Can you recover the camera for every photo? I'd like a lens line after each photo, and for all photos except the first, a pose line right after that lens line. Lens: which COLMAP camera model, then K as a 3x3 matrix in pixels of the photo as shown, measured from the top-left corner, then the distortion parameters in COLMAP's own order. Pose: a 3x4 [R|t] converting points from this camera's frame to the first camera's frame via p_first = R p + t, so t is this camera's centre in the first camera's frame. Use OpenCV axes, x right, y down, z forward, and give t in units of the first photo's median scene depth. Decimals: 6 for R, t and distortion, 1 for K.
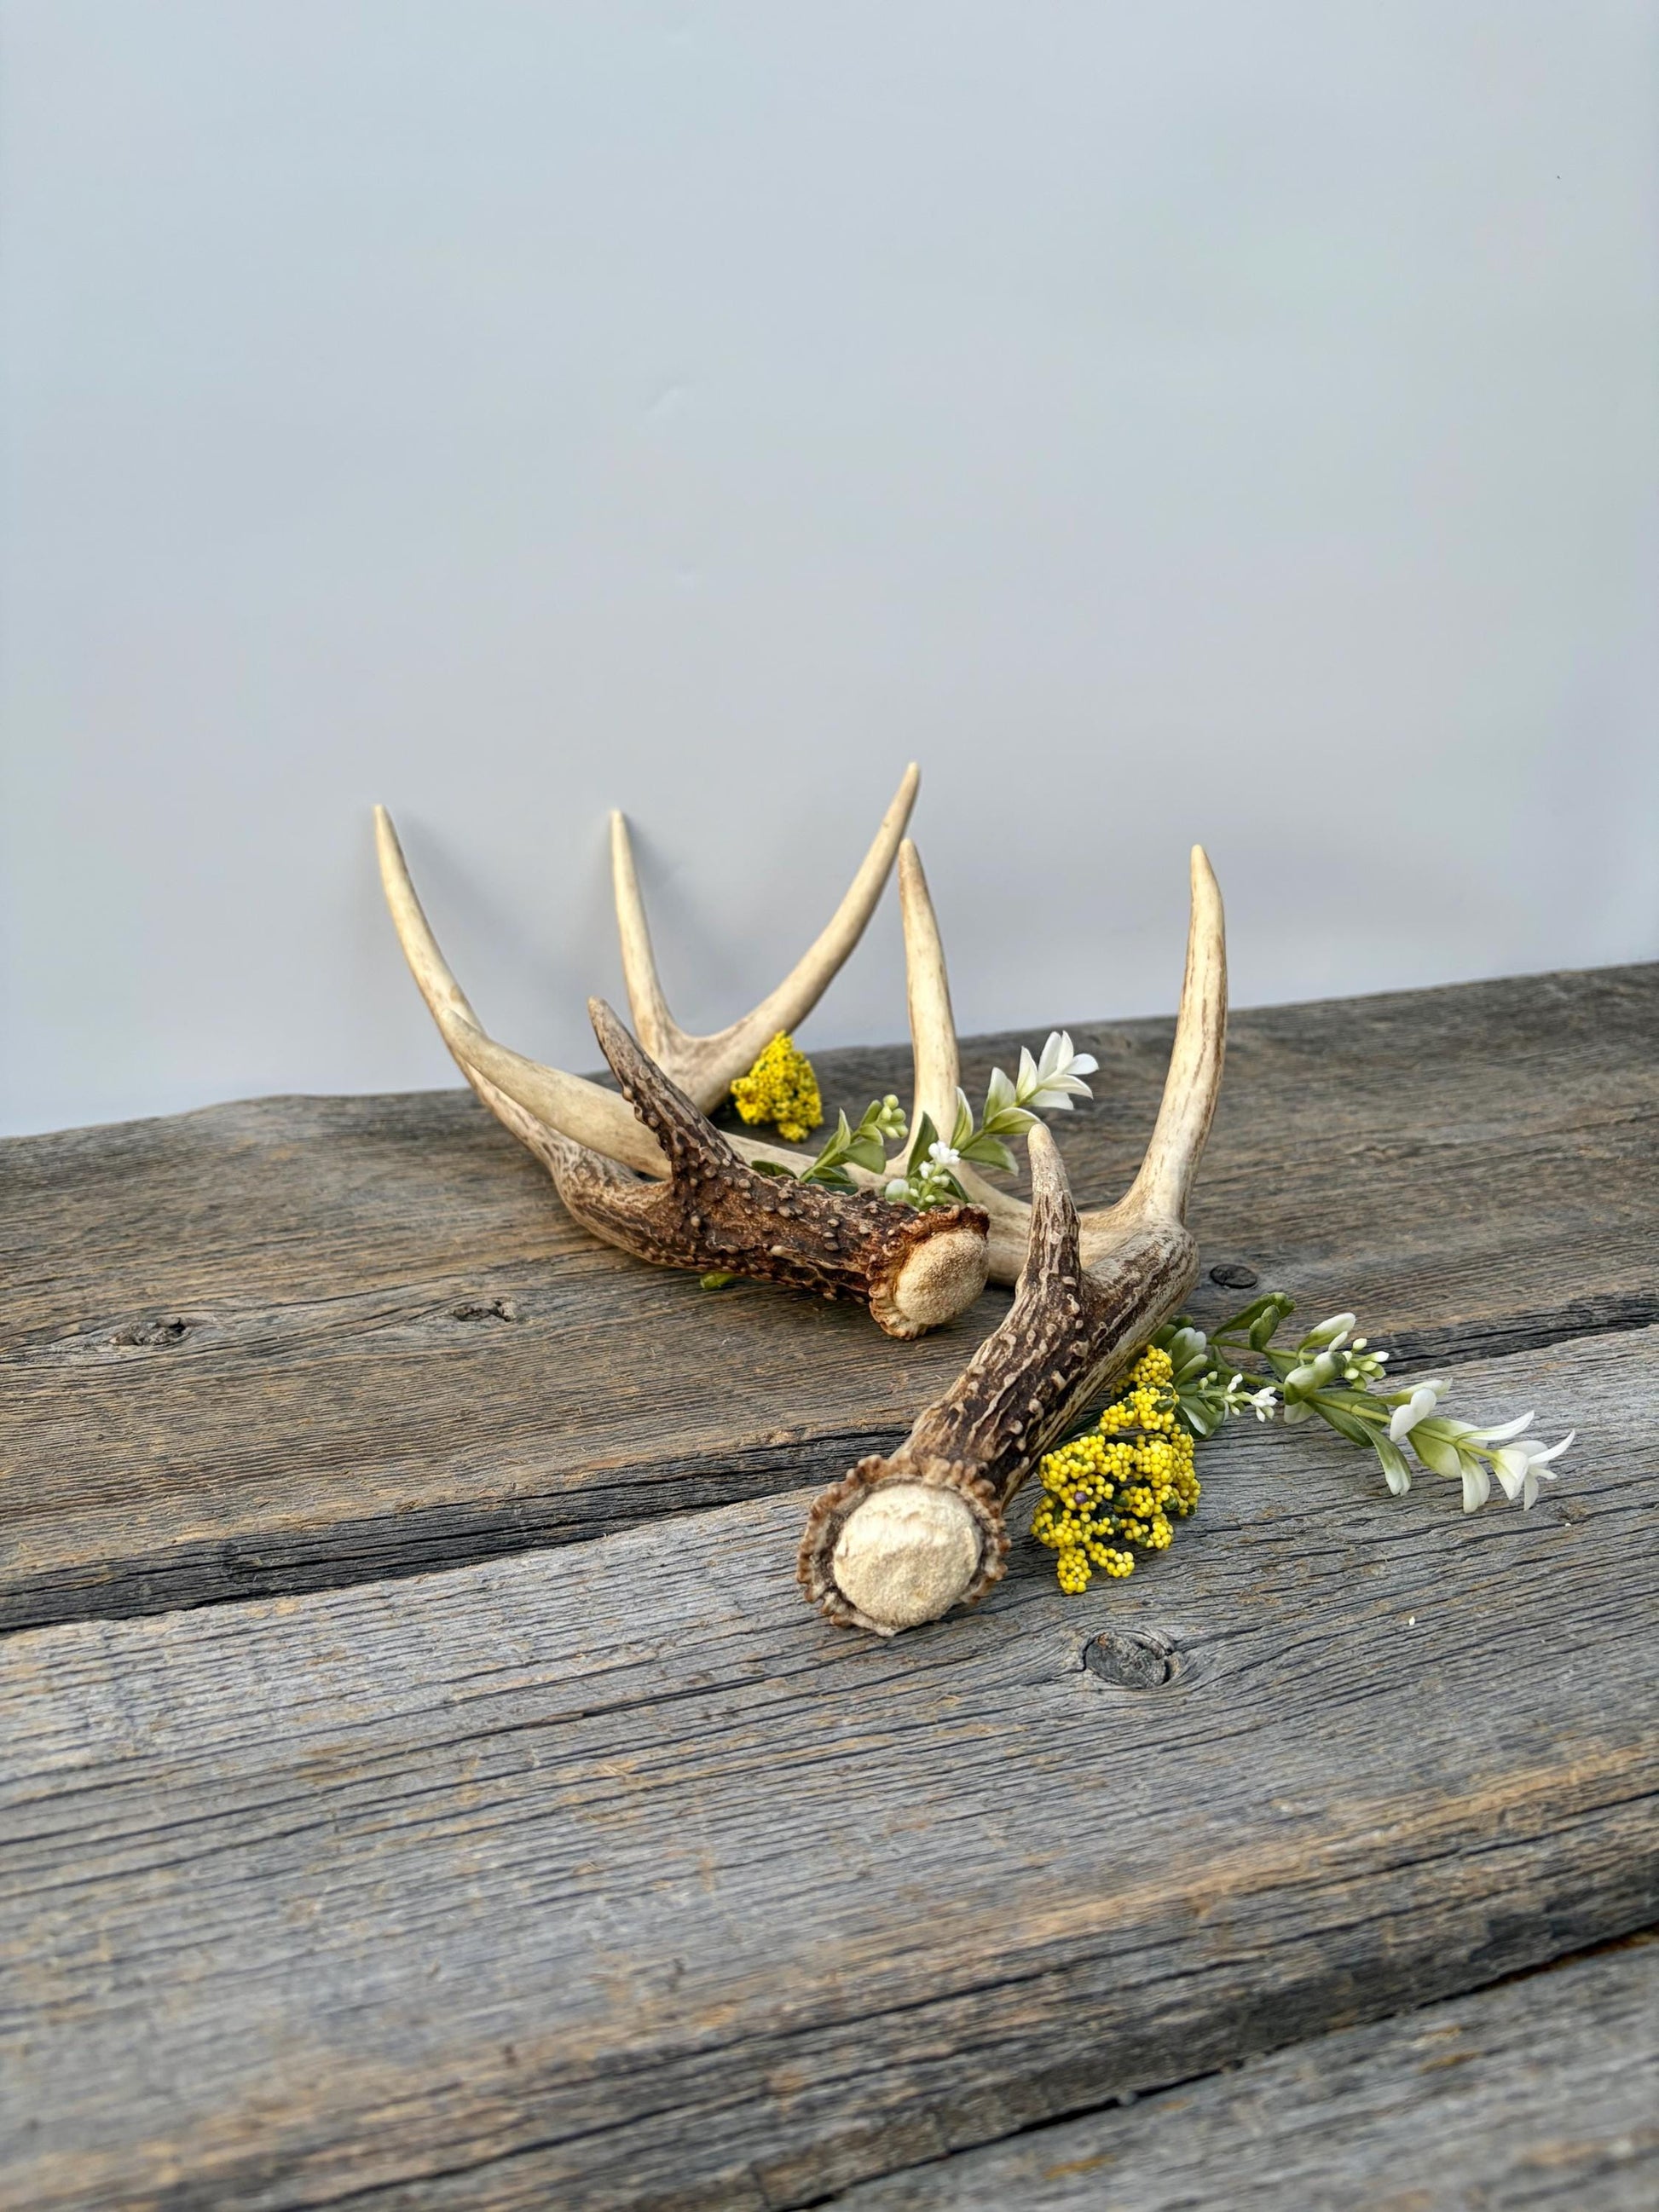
lens RADIAL K [[1725.3, 0, 830.5], [0, 1725.3, 1110.4], [0, 0, 1]] dist [-0.007494, 0.007040]
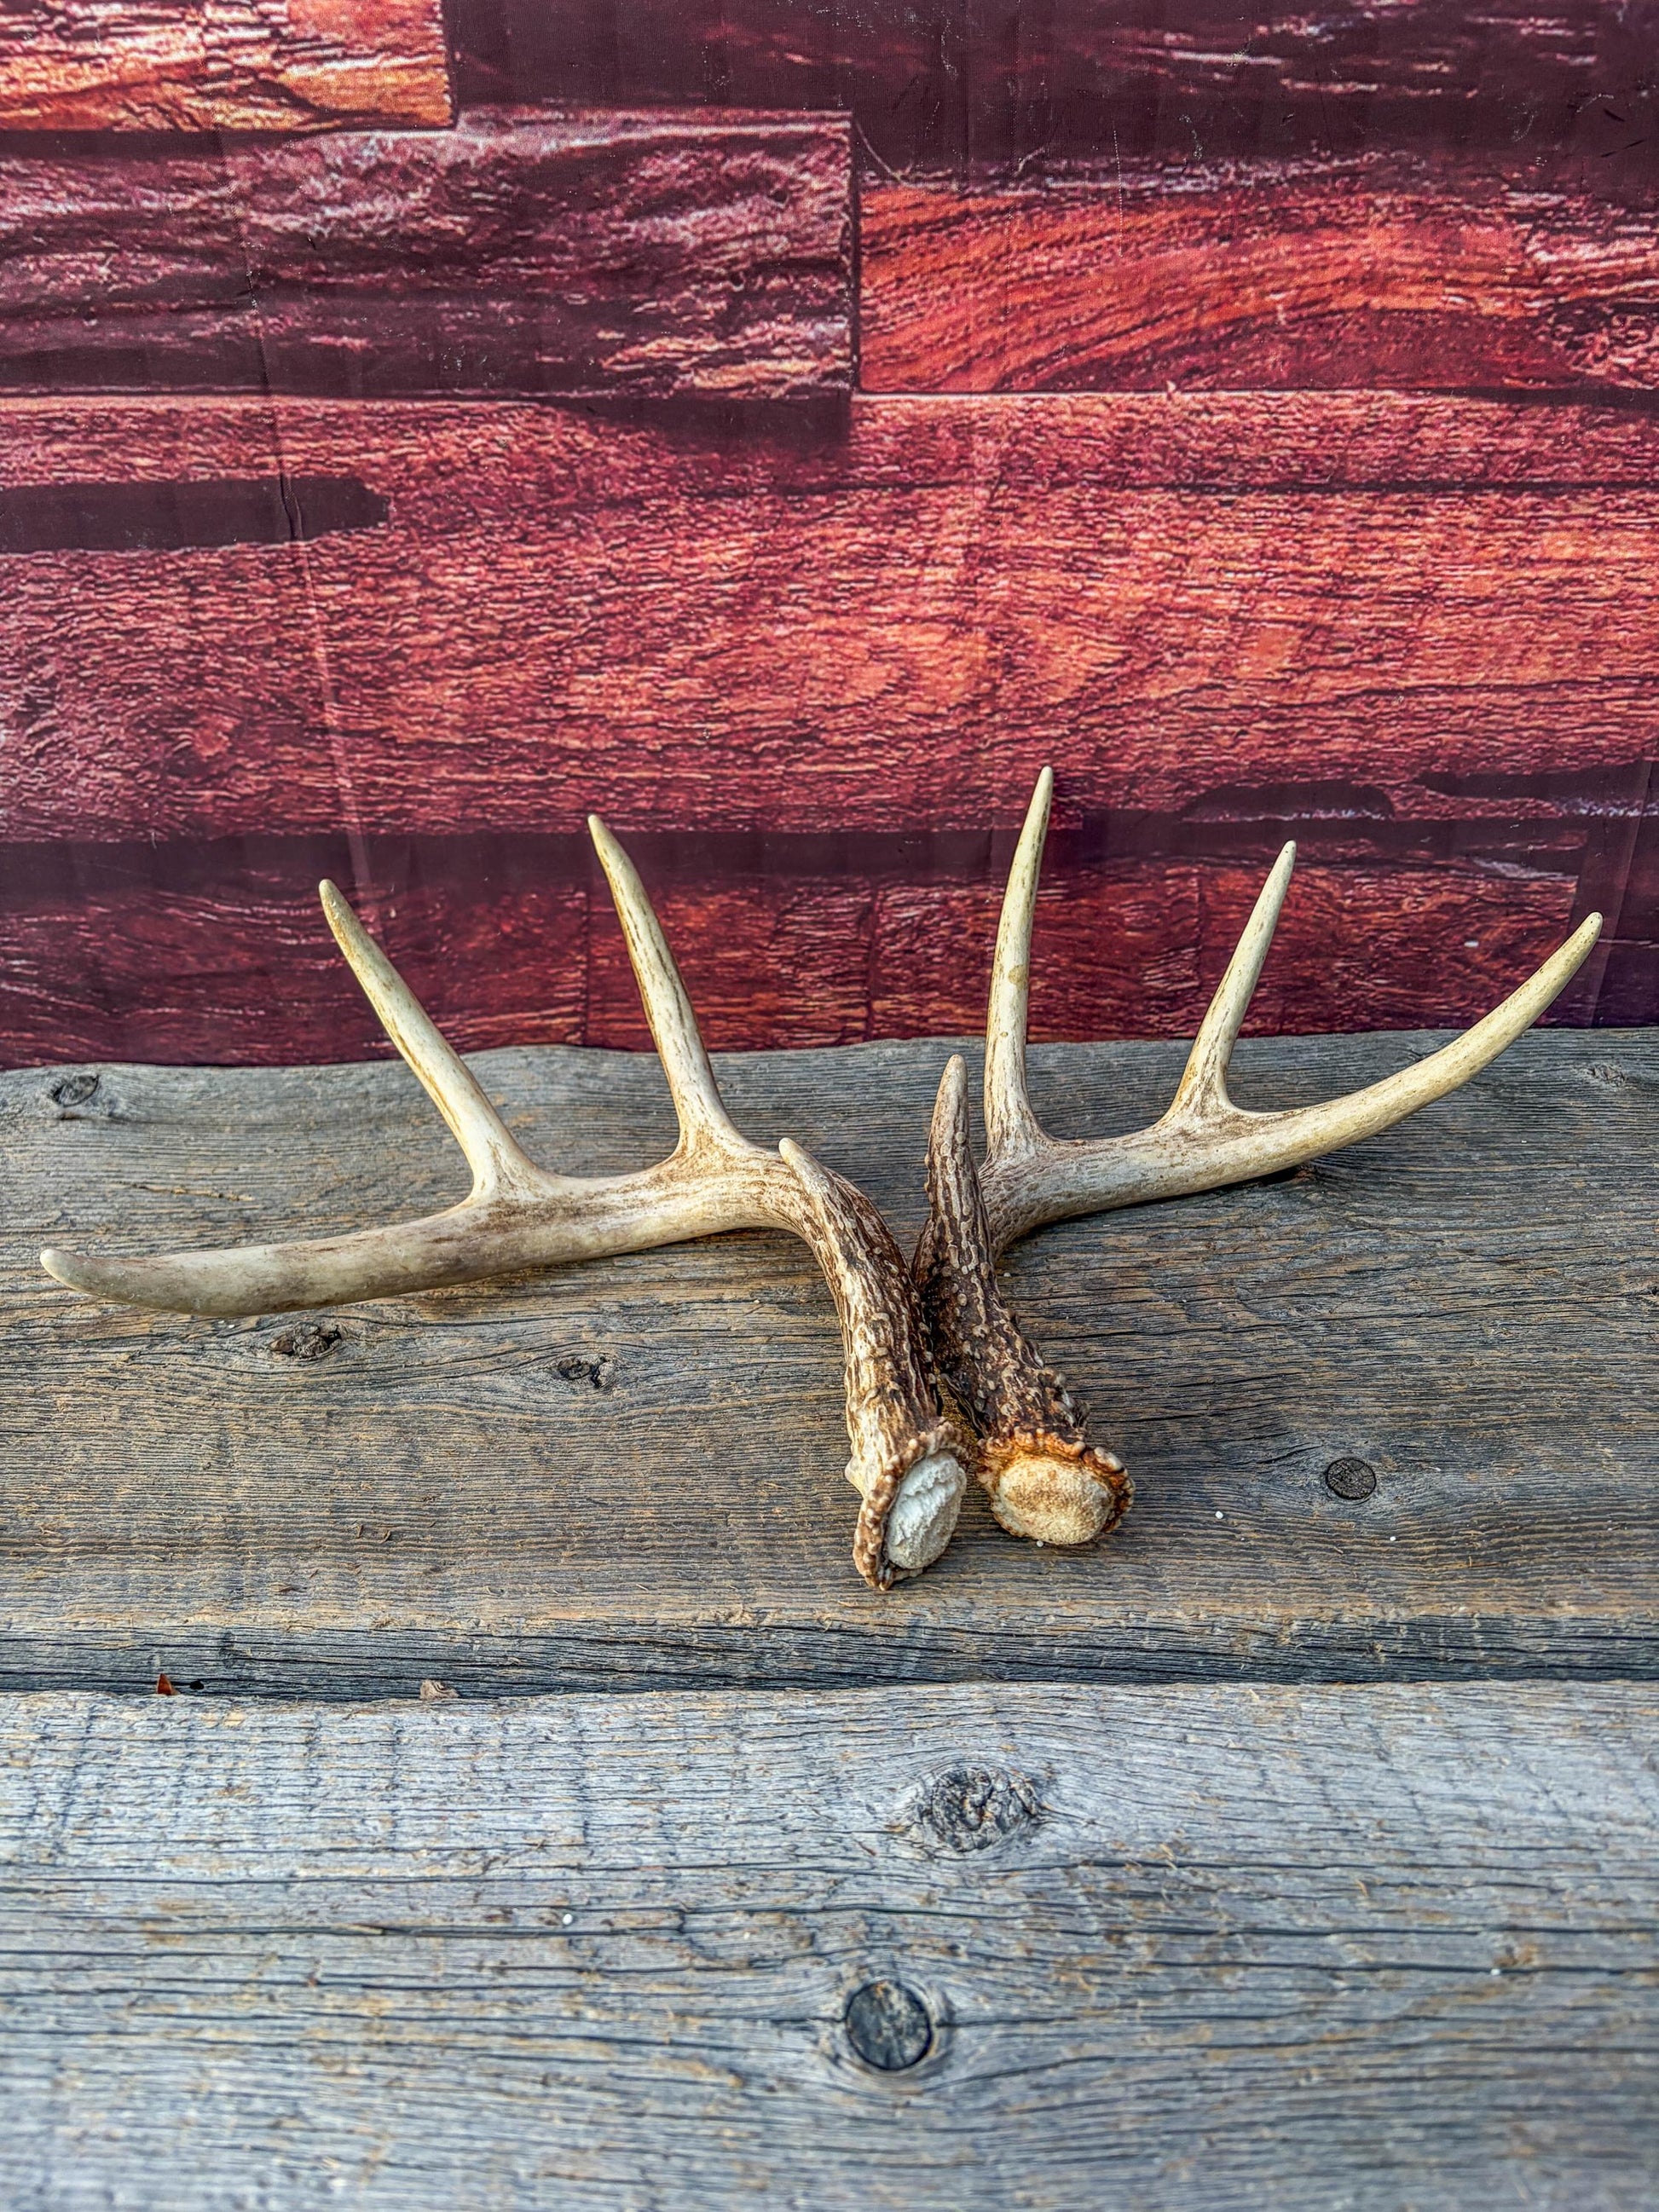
lens RADIAL K [[1712.8, 0, 822.8], [0, 1712.8, 1116.1], [0, 0, 1]] dist [-0.001587, 0.018734]
pose [[0.926013, 0.149481, -0.346633, 0.384074], [-0.076356, 0.973446, 0.215806, -0.380645], [0.369688, -0.173372, 0.912838, 0.172502]]
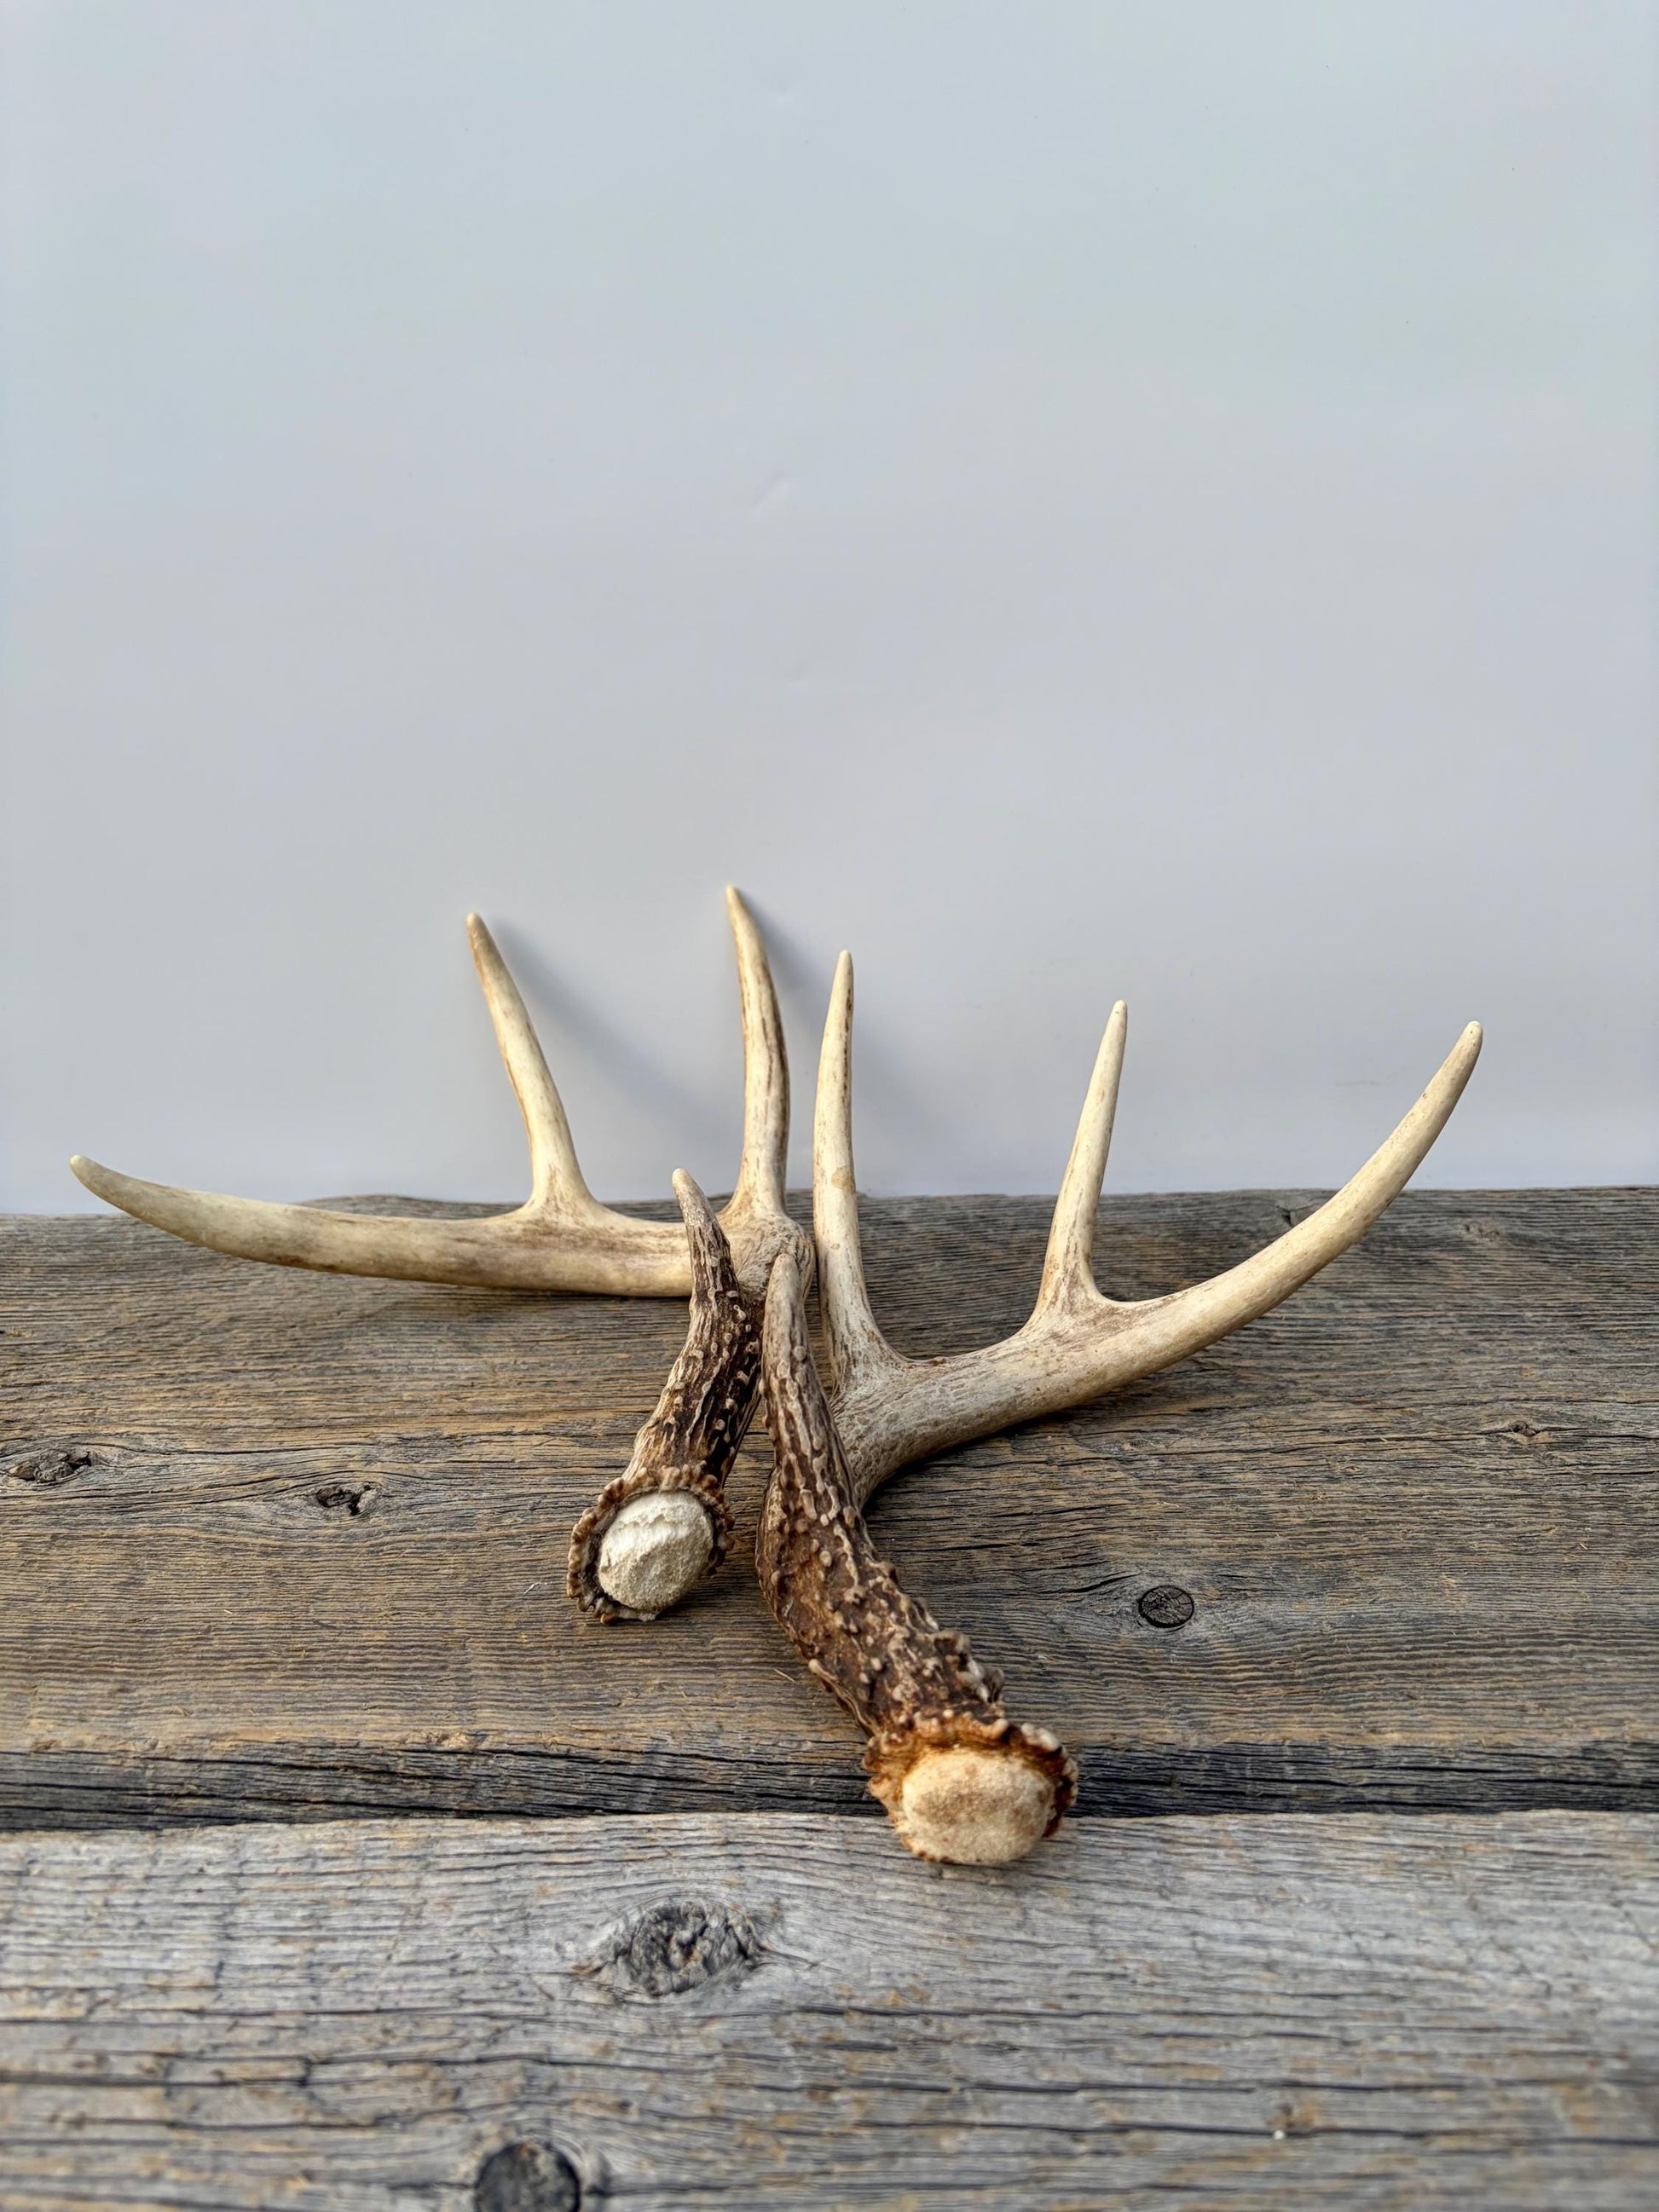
lens RADIAL K [[1713.1, 0, 835.7], [0, 1713.1, 1104.4], [0, 0, 1]] dist [0.027767, -0.045603]
pose [[0.927641, 0.097344, -0.360564, 0.527225], [-0.090735, 0.995251, 0.035256, -0.222978], [0.362284, 0.000011, 0.932068, 0.285856]]
